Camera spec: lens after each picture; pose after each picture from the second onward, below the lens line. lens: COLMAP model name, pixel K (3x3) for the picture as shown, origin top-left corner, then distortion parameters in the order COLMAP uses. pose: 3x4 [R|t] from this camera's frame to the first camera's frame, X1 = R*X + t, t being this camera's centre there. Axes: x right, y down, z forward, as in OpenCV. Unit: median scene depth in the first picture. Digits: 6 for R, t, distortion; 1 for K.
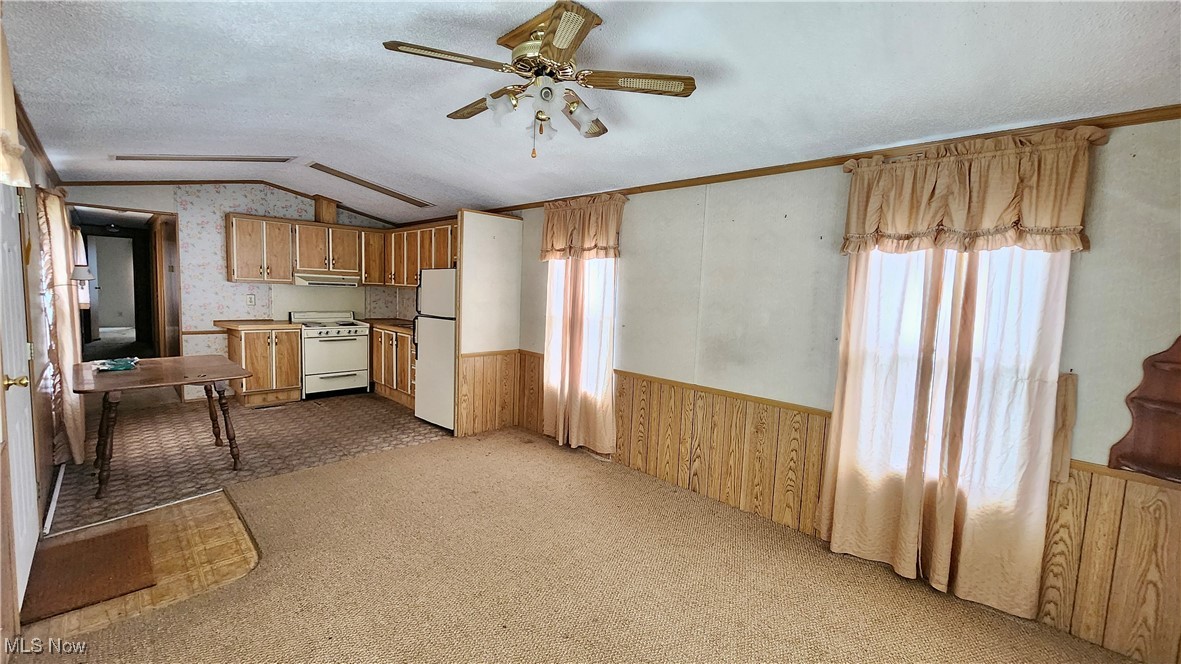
lens RADIAL K [[483.7, 0, 589.1], [0, 483.7, 333.2], [0, 0, 1]] dist [0.000494, -0.000316]
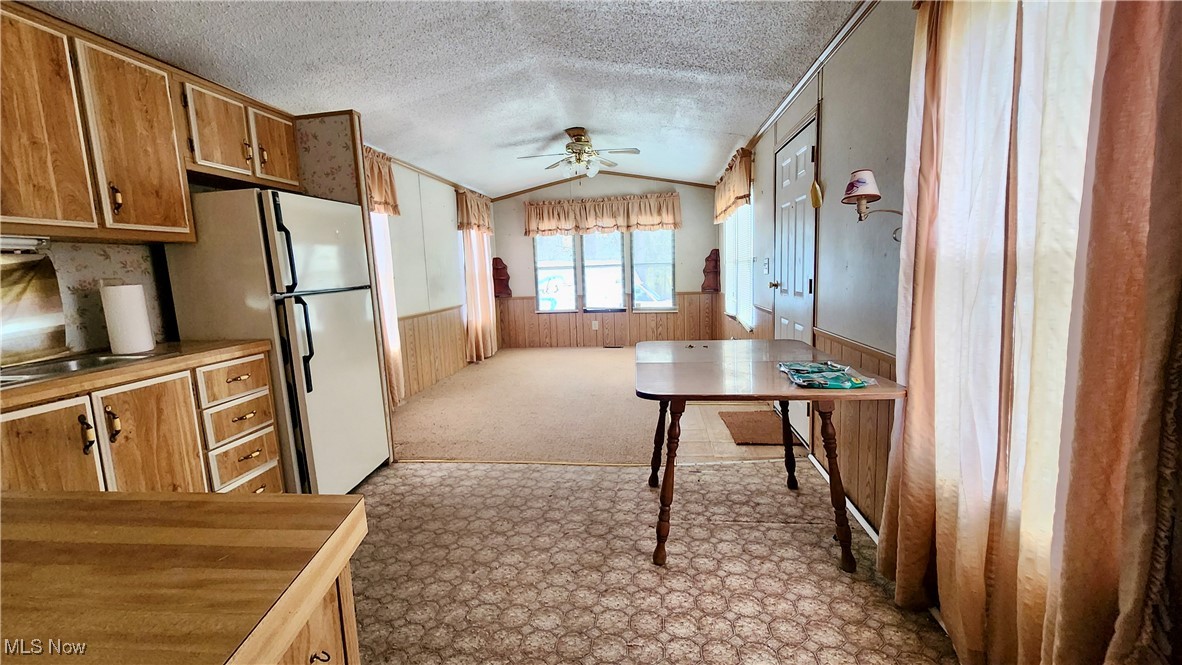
lens RADIAL K [[487.4, 0, 587.0], [0, 487.4, 334.4], [0, 0, 1]] dist [0.000001, -0.000013]
pose [[-0.610937, -0.121180, 0.782350, -0.897124], [0.090390, 0.971077, 0.220997, -0.078448], [-0.786502, 0.205732, -0.582313, 1.082864]]
